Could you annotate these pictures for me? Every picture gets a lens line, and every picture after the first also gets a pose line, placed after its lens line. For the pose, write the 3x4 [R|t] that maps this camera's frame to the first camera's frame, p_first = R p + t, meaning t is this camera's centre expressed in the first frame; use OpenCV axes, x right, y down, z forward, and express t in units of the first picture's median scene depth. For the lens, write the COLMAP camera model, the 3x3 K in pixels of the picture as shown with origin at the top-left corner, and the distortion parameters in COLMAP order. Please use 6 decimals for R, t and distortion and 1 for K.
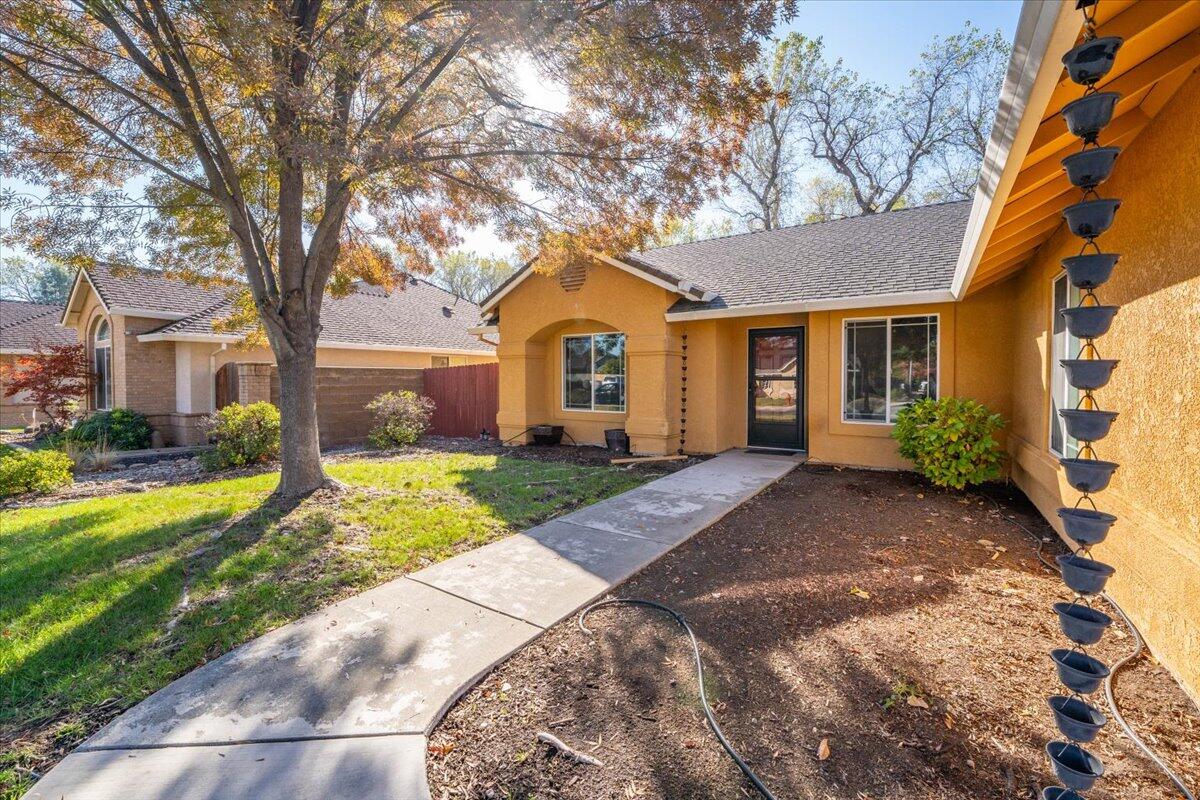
lens RADIAL K [[495.1, 0, 604.1], [0, 495.1, 397.4], [0, 0, 1]] dist [-0.019587, 0.000884]
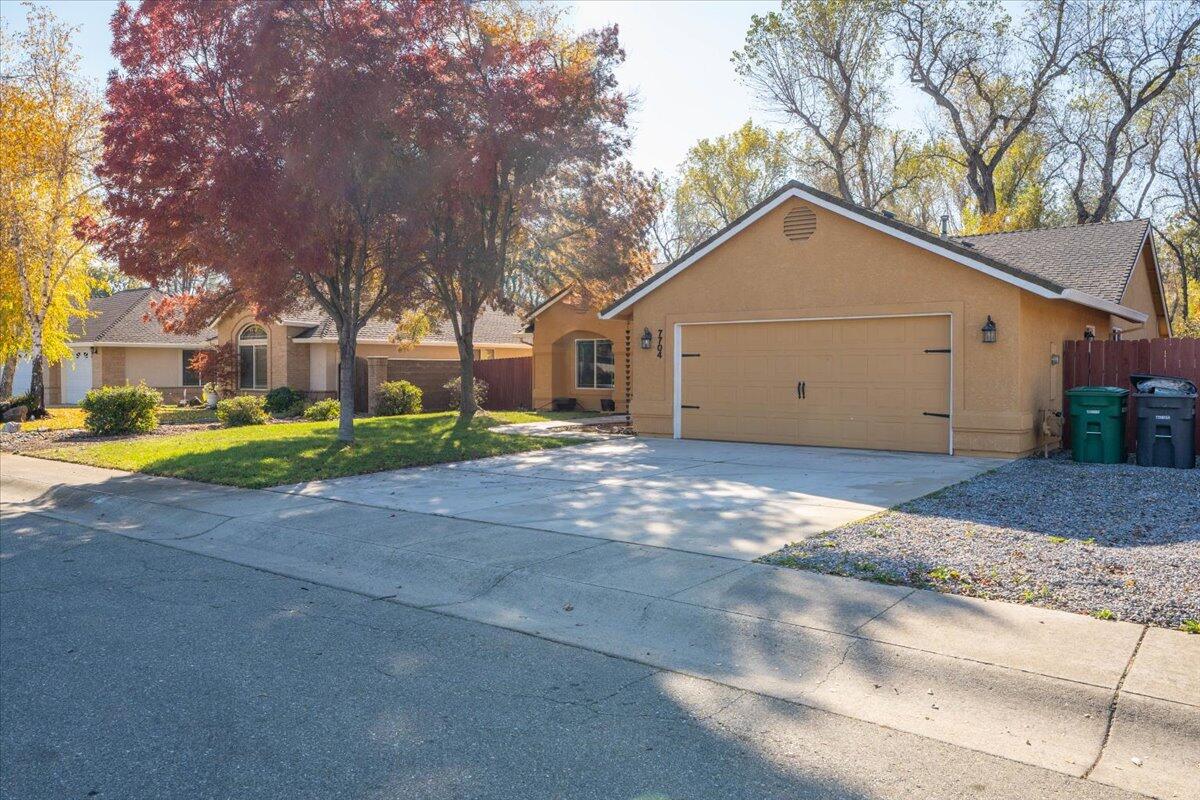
lens RADIAL K [[852.2, 0, 600.0], [0, 852.2, 400.0], [0, 0, 1]] dist [-0.058421, 0.001727]
pose [[0.996949, 0.004354, -0.077939, 0.198013], [-0.004192, 0.999989, 0.002235, 0.055159], [0.077948, -0.001901, 0.996956, -1.620618]]
